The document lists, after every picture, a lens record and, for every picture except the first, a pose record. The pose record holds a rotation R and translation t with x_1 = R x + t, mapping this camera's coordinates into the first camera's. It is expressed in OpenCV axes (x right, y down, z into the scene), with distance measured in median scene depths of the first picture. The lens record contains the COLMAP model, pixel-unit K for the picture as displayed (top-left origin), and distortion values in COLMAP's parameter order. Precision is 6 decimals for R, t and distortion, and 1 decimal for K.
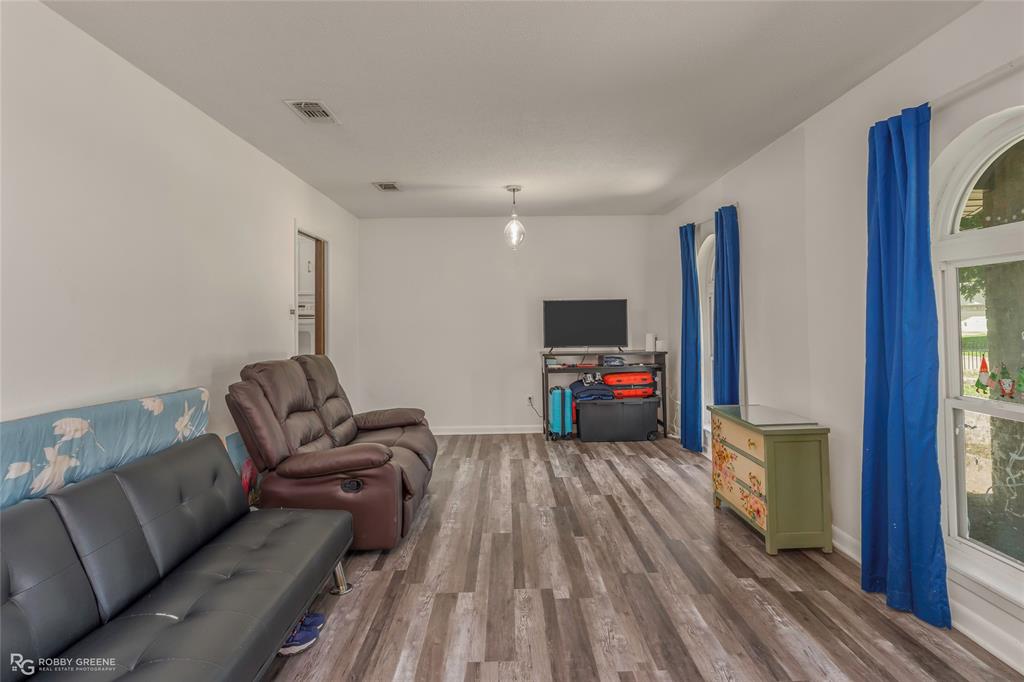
lens RADIAL K [[562.4, 0, 509.9], [0, 562.4, 334.5], [0, 0, 1]] dist [-0.003552, -0.000320]
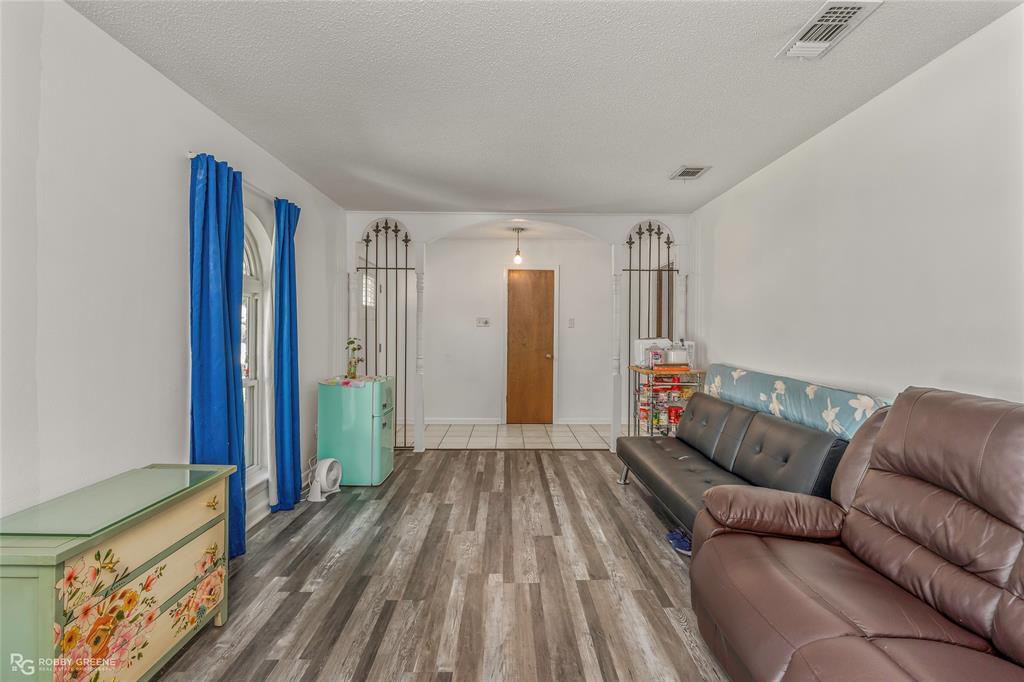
lens RADIAL K [[464.8, 0, 511.4], [0, 464.8, 335.4], [0, 0, 1]] dist [-0.008155, 0.002112]
pose [[-0.999958, 0.007994, -0.004410, 0.062057], [0.007823, 0.999264, 0.037543, -0.046368], [0.004707, 0.037506, -0.999285, 1.911078]]
